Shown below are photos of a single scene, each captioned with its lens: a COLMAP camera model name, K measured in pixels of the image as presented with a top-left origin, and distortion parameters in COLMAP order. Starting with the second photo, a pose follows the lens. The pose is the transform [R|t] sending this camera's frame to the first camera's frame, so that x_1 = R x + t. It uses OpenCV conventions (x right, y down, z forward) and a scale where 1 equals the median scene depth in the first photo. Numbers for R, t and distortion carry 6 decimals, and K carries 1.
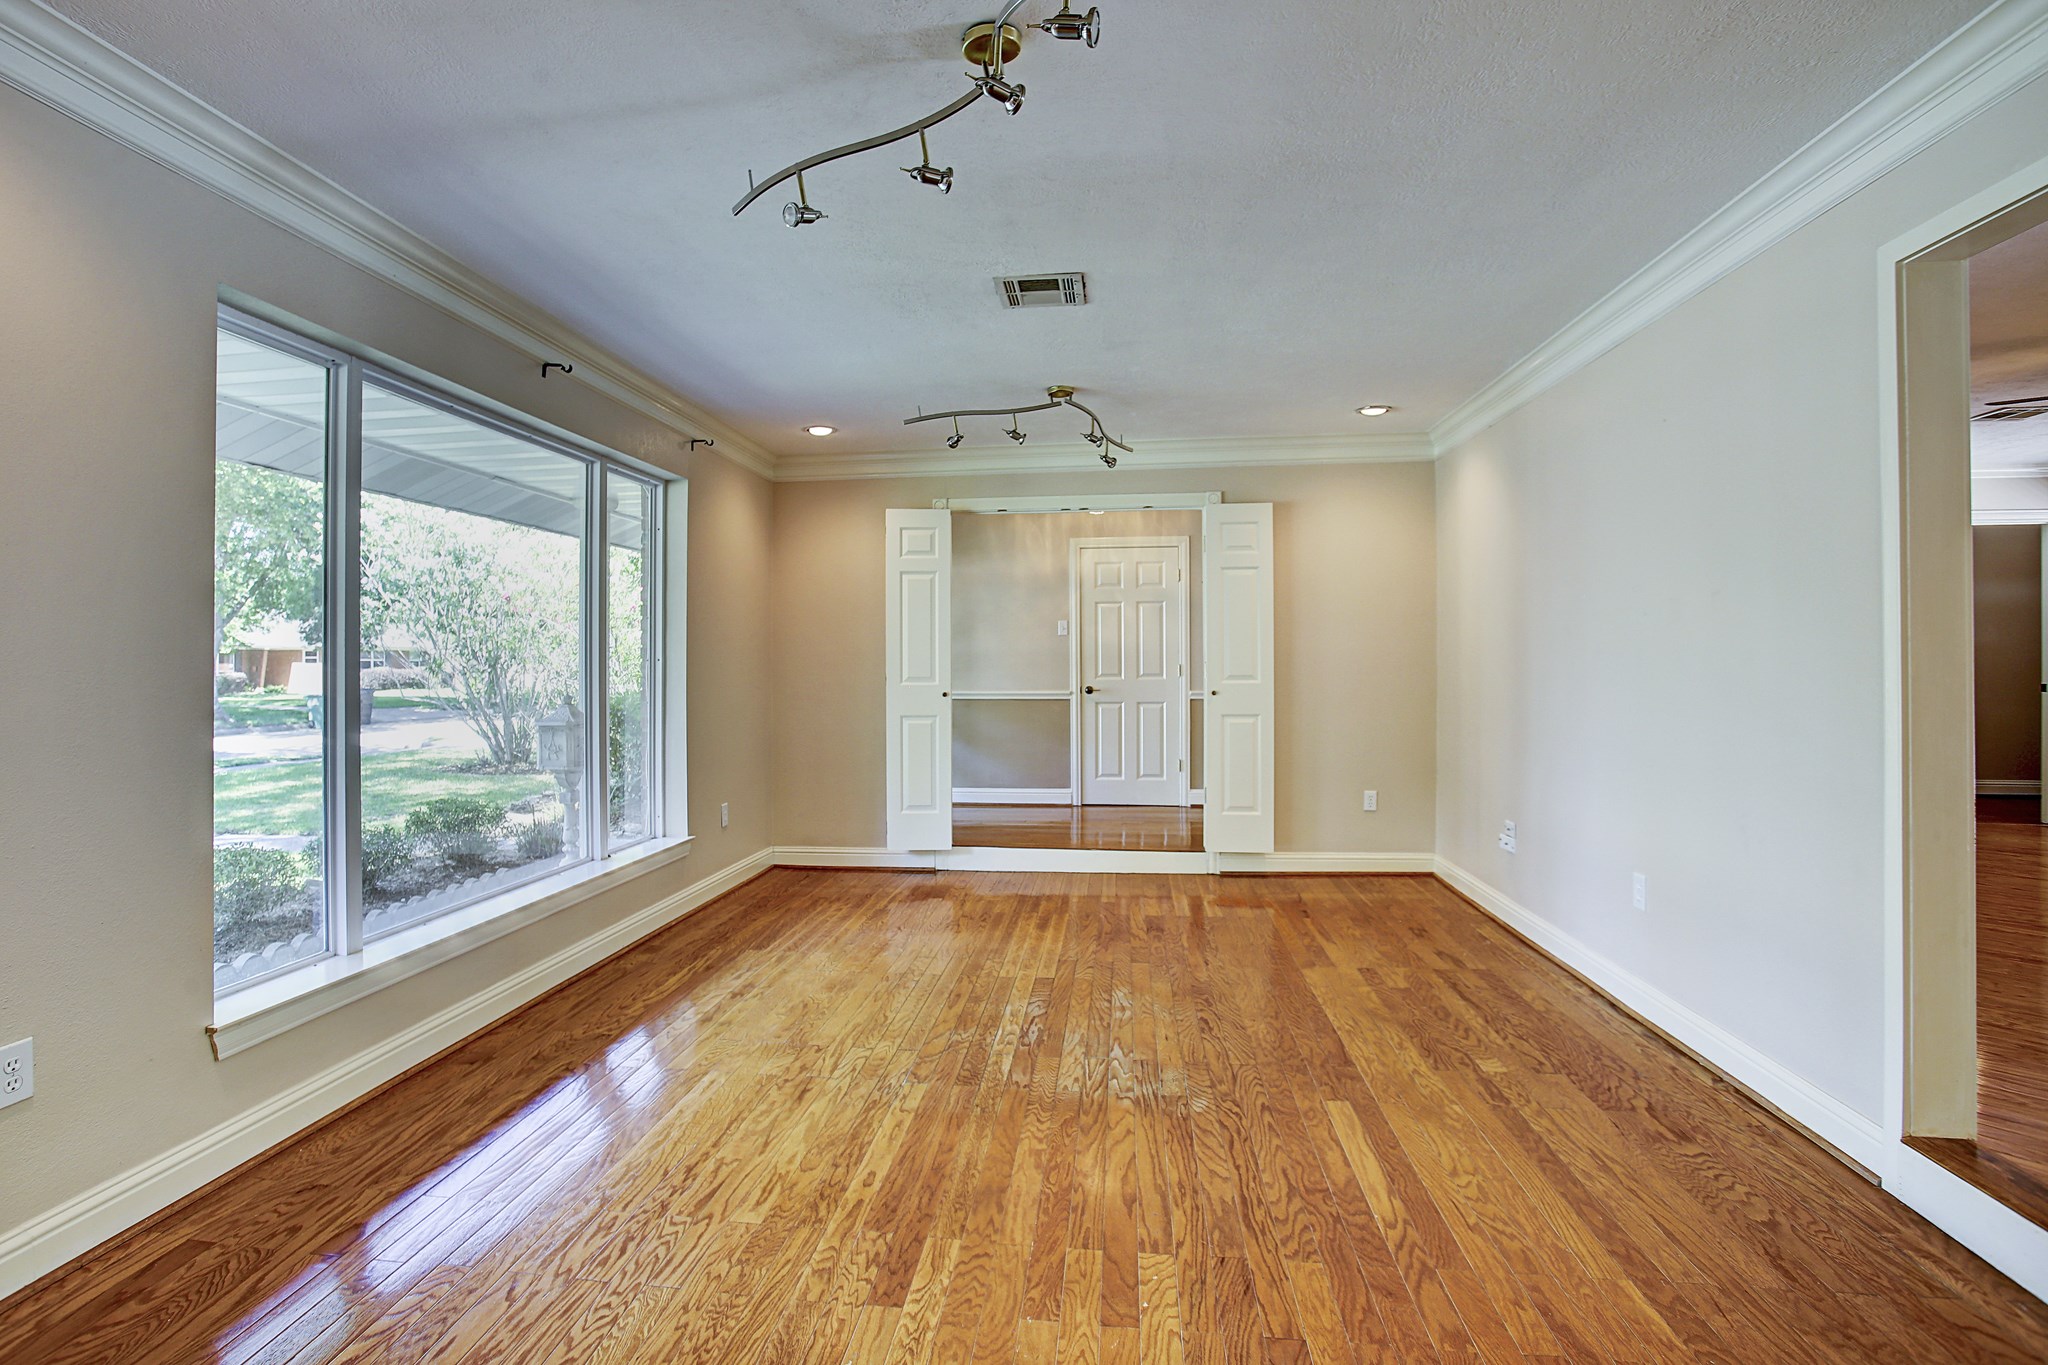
lens RADIAL K [[1016.2, 0, 1032.0], [0, 1016.2, 680.9], [0, 0, 1]] dist [-0.042538, 0.009905]
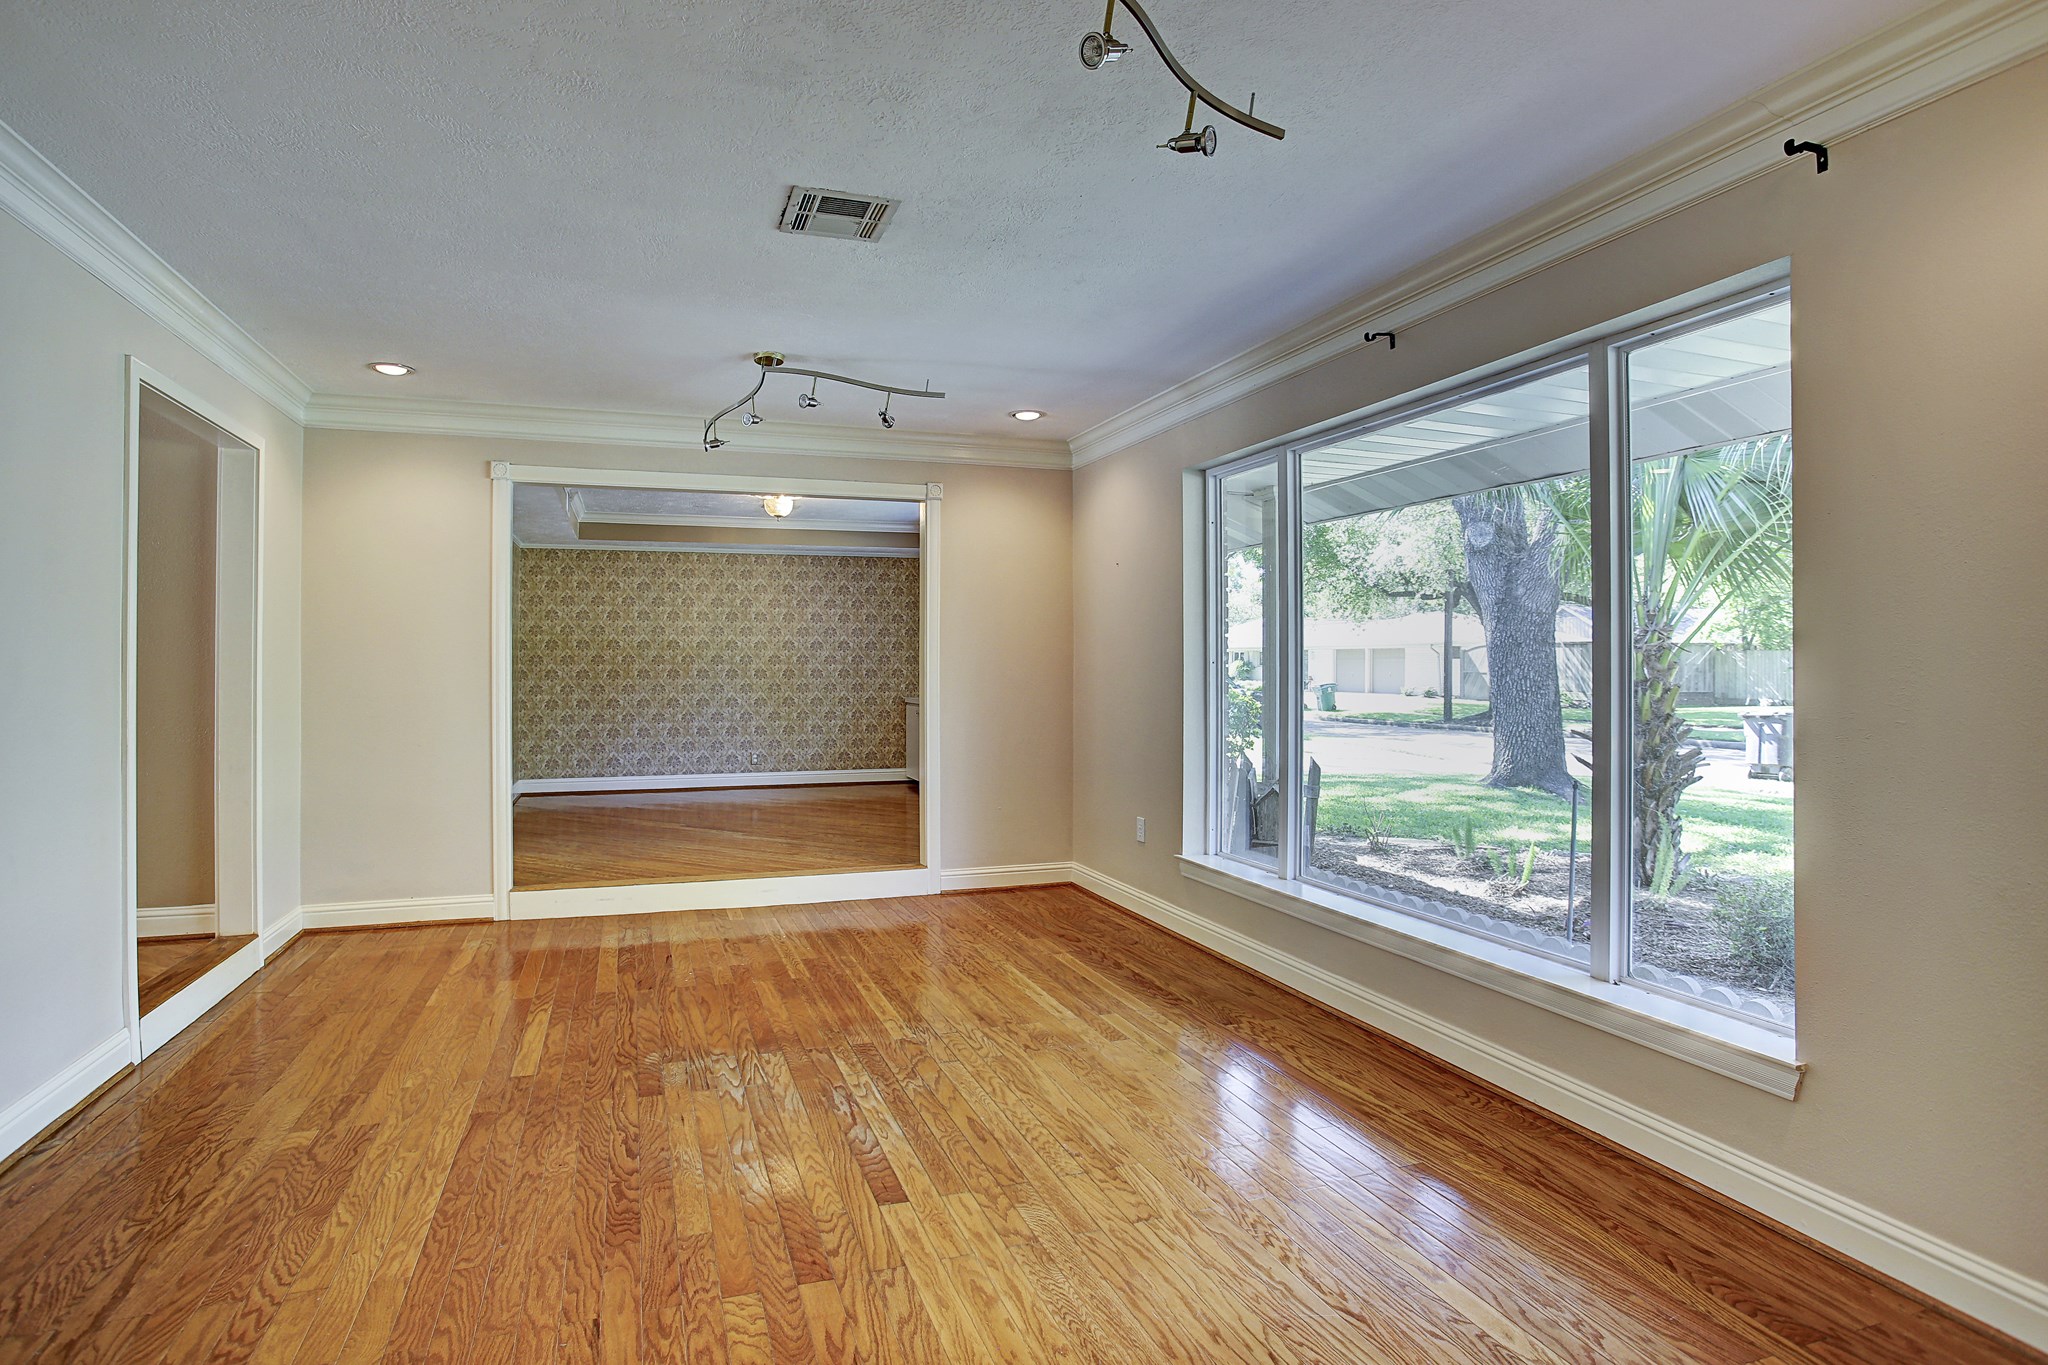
lens RADIAL K [[1016.2, 0, 966.1], [0, 1016.2, 649.0], [0, 0, 1]] dist [-0.042538, 0.009905]
pose [[-0.917937, -0.005091, -0.396693, 0.275001], [-0.003610, 0.999983, -0.004480, -0.039125], [0.396709, -0.002680, -0.917941, 2.048170]]
